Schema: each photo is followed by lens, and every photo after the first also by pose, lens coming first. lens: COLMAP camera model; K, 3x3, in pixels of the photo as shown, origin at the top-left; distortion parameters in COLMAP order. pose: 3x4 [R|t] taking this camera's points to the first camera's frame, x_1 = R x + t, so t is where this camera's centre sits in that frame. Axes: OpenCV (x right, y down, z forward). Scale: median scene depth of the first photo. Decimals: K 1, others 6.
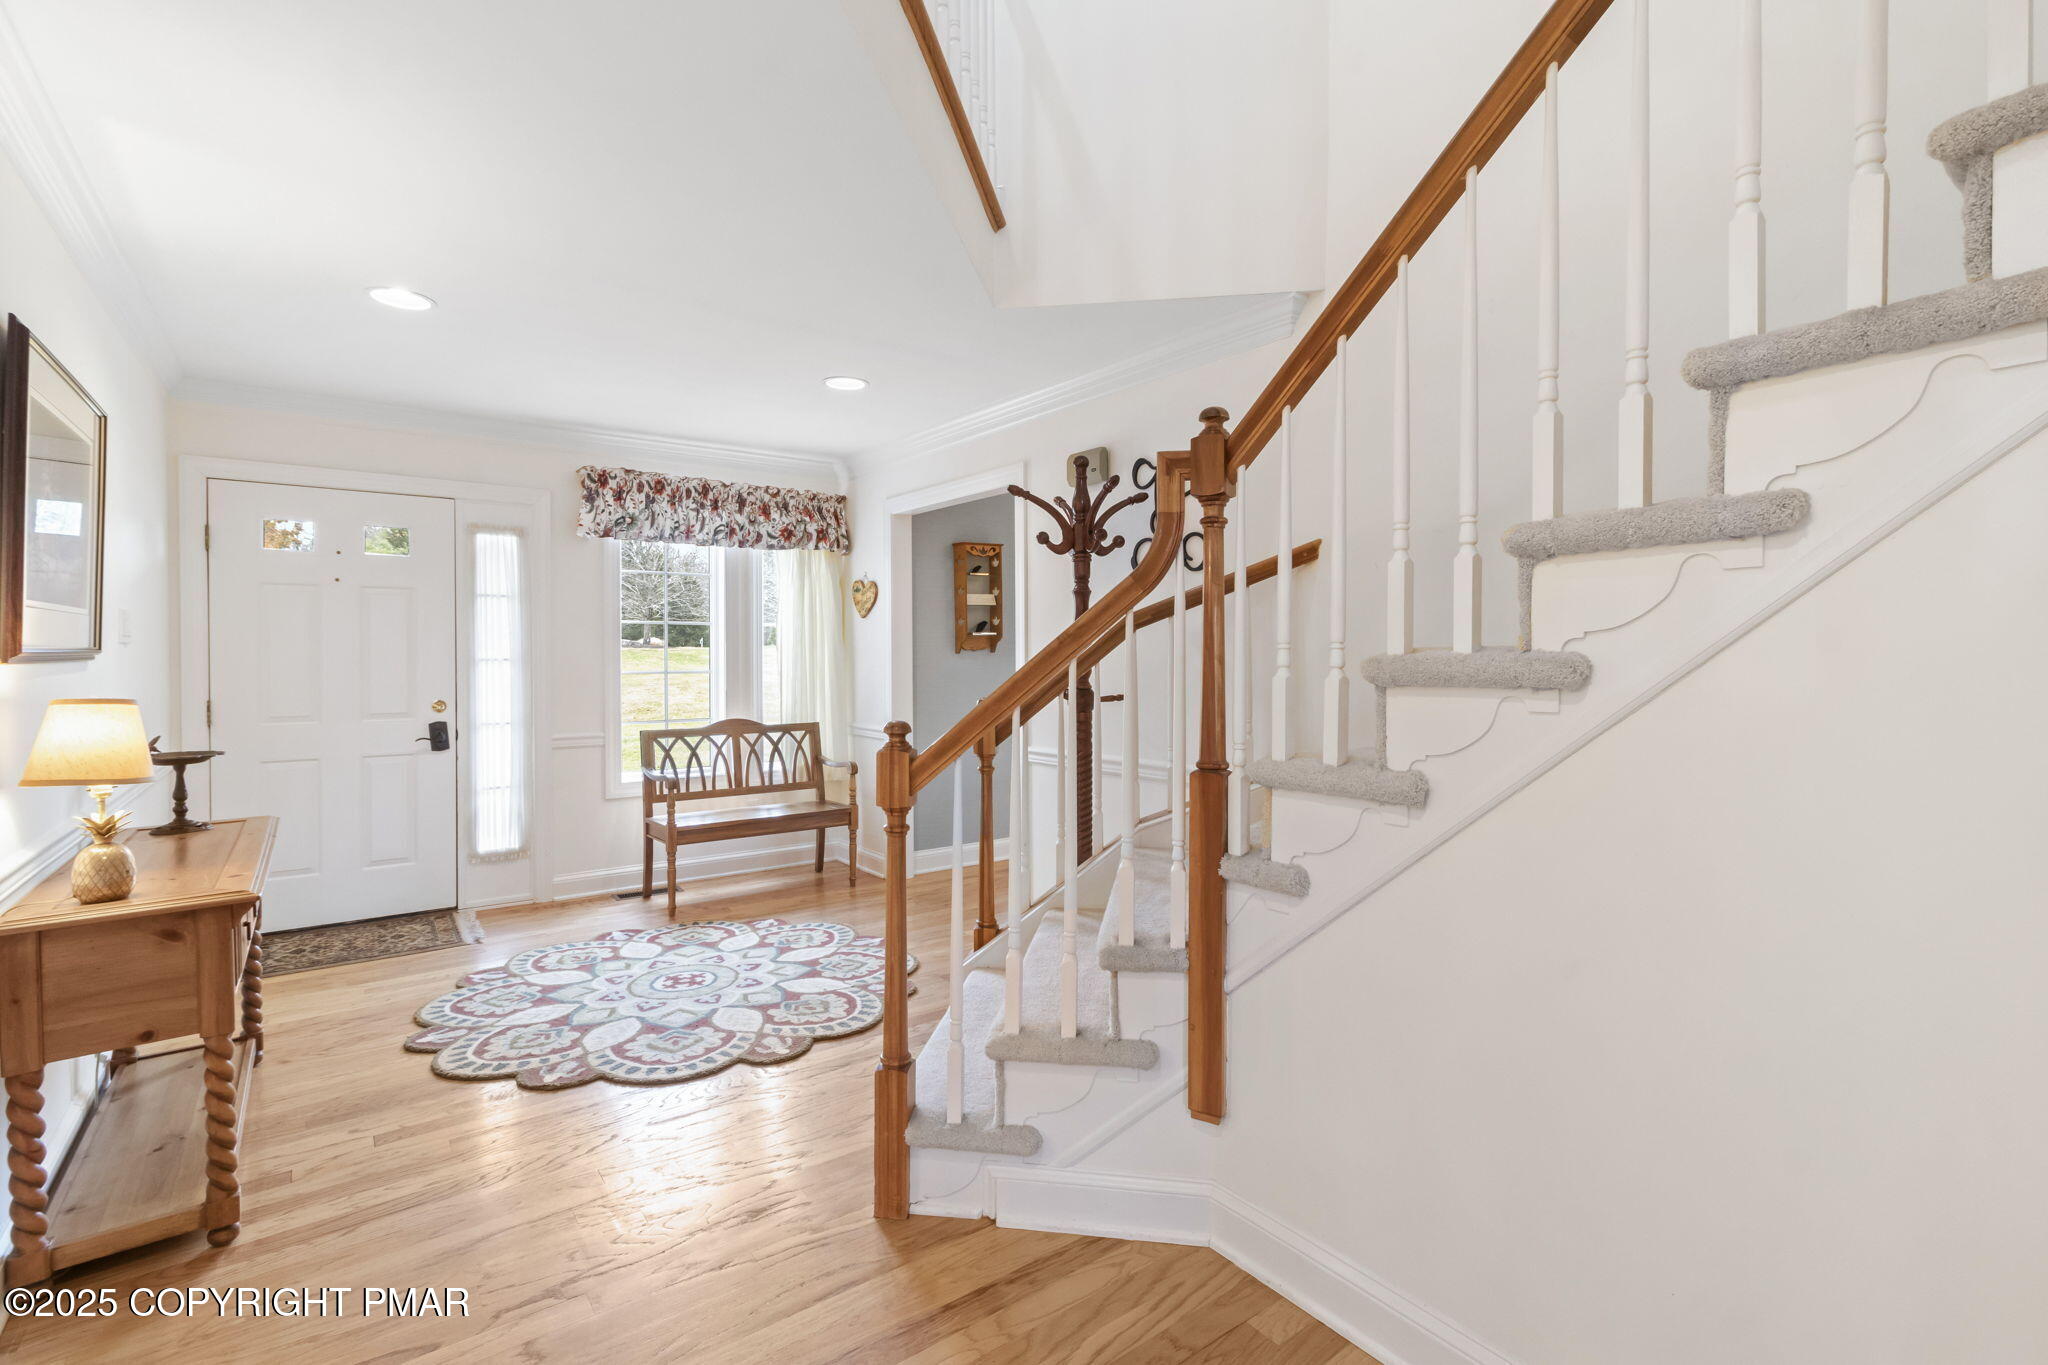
lens RADIAL K [[946.2, 0, 1032.3], [0, 946.2, 656.7], [0, 0, 1]] dist [0.001002, -0.000059]
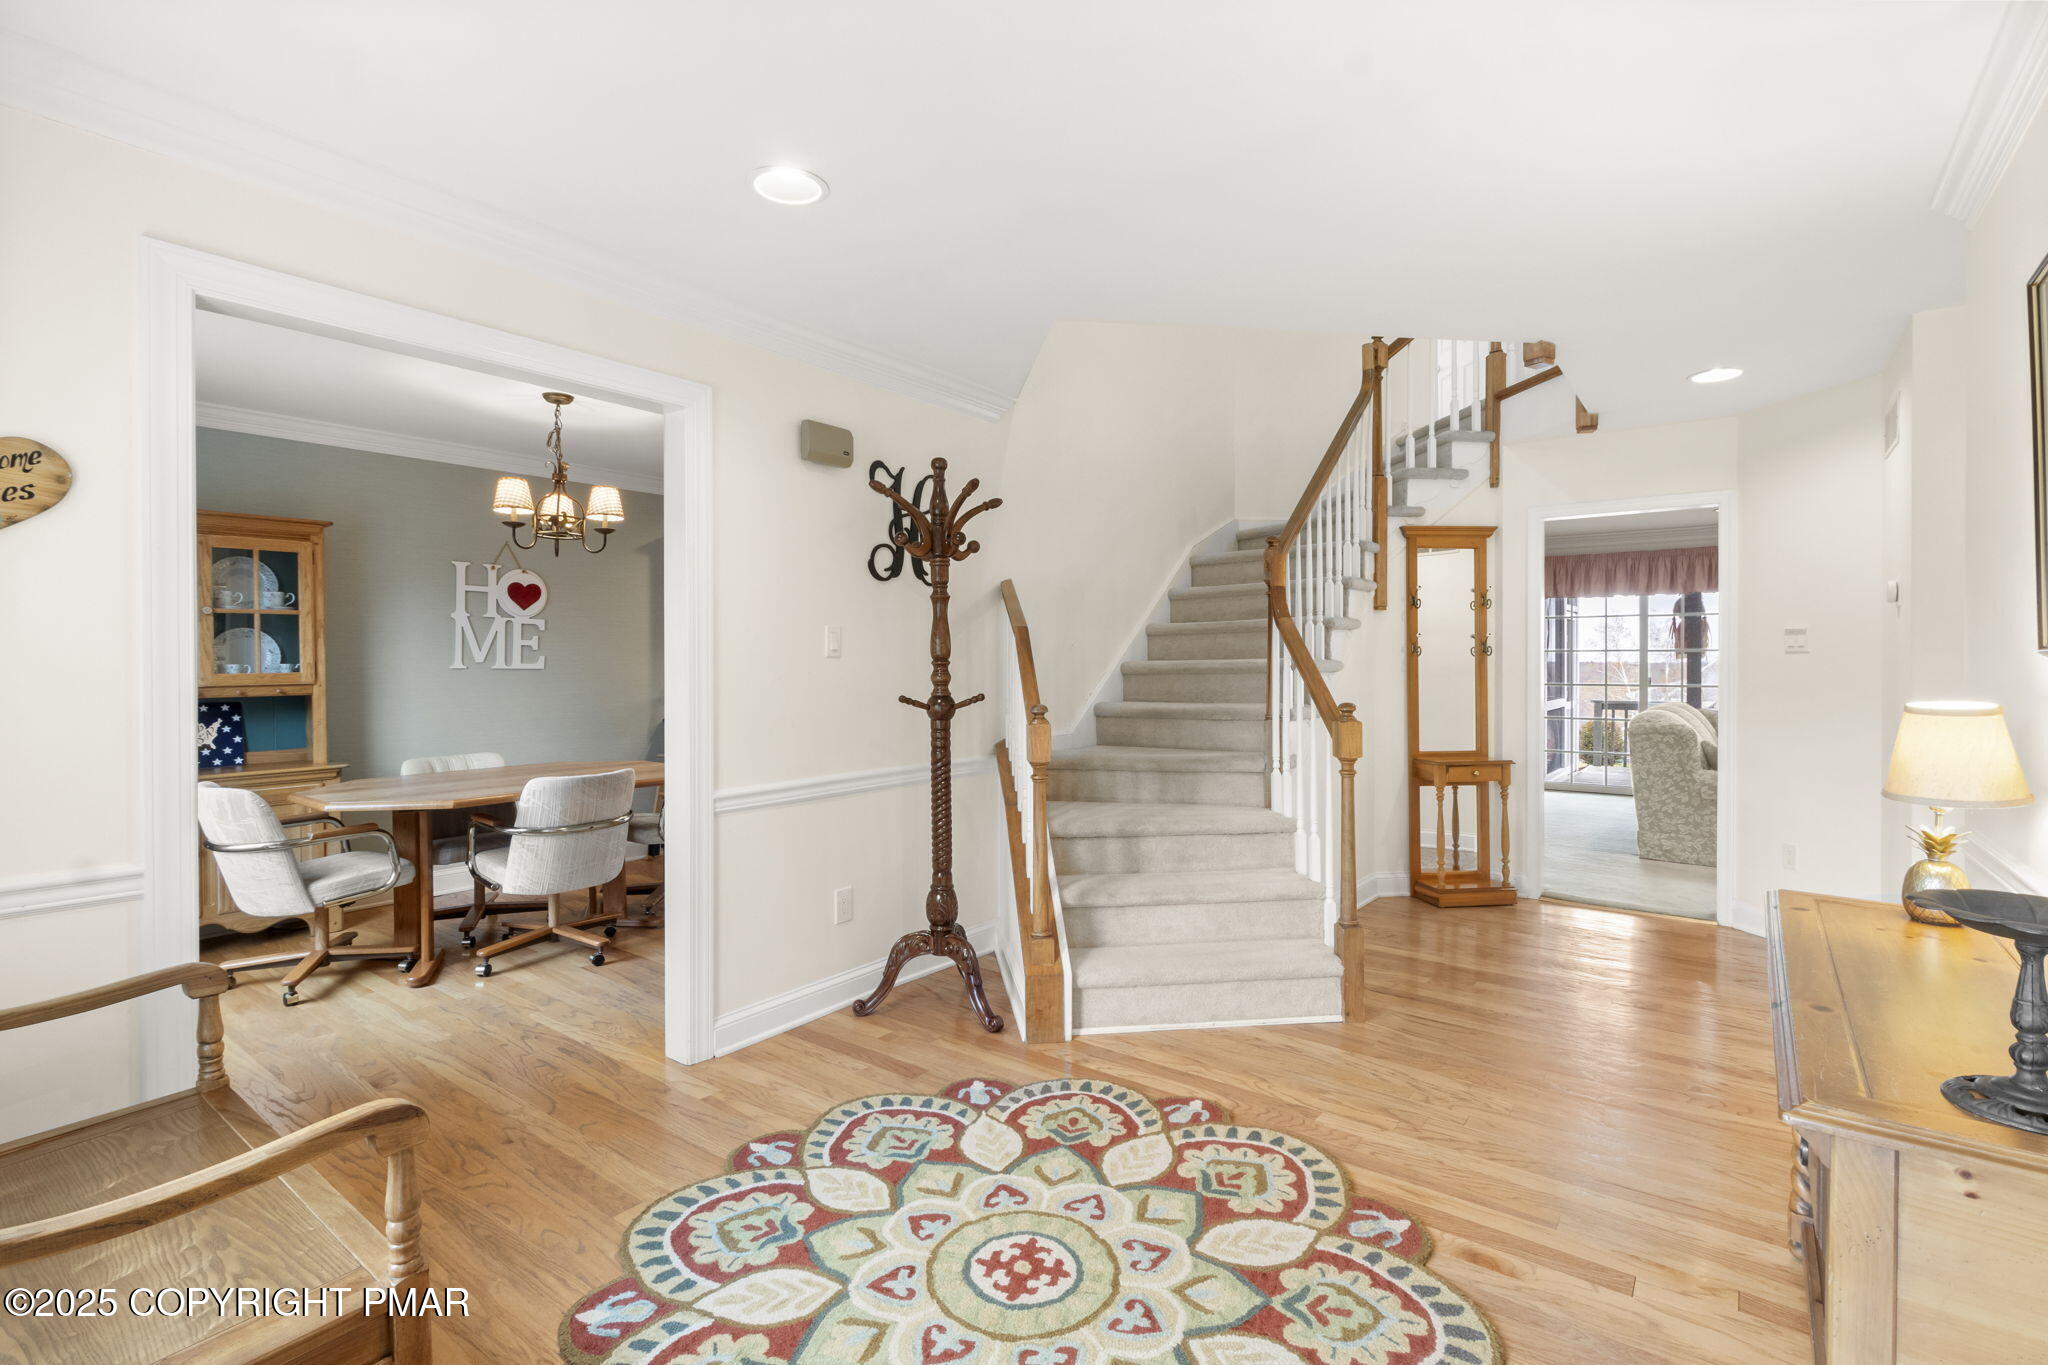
lens RADIAL K [[946.2, 0, 1032.3], [0, 946.2, 656.7], [0, 0, 1]] dist [0.001002, -0.000059]
pose [[-0.271768, 0.003291, 0.962357, -0.941811], [0.004784, 0.999986, -0.002069, -0.002901], [-0.962351, 0.004042, -0.271780, 1.210750]]
